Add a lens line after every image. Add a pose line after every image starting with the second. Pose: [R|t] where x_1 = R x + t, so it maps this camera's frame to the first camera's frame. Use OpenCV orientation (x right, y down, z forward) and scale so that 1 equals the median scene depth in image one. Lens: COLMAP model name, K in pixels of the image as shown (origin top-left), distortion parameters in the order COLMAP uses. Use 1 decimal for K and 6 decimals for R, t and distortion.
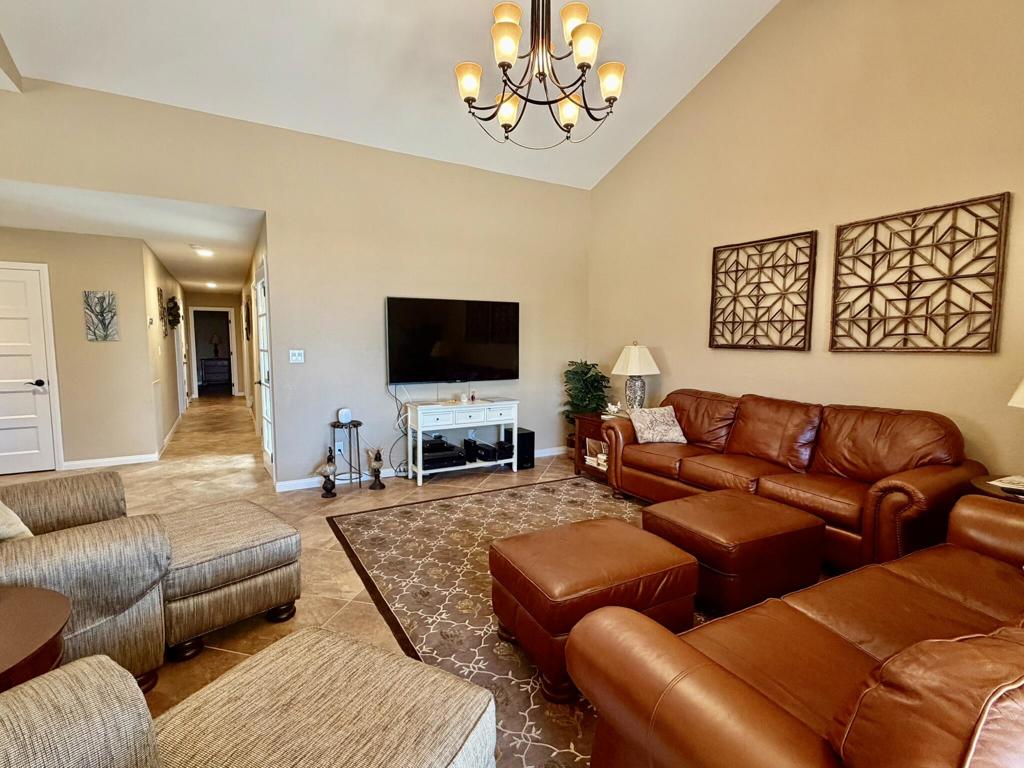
lens RADIAL K [[489.7, 0, 508.1], [0, 489.7, 380.9], [0, 0, 1]] dist [-0.001697, -0.000184]
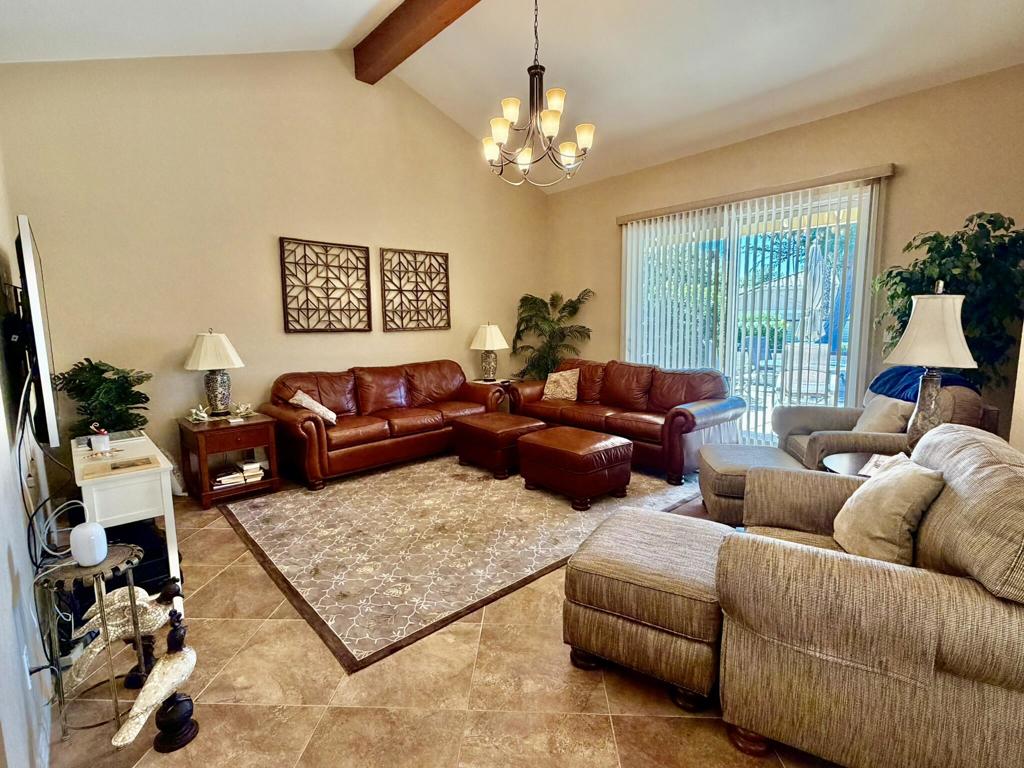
lens RADIAL K [[489.7, 0, 509.1], [0, 489.7, 384.3], [0, 0, 1]] dist [-0.001697, -0.000184]
pose [[-0.212639, -0.125043, 0.969097, -0.892485], [0.094673, 0.984475, 0.147801, -0.084073], [-0.972534, 0.123176, -0.197499, 0.925088]]
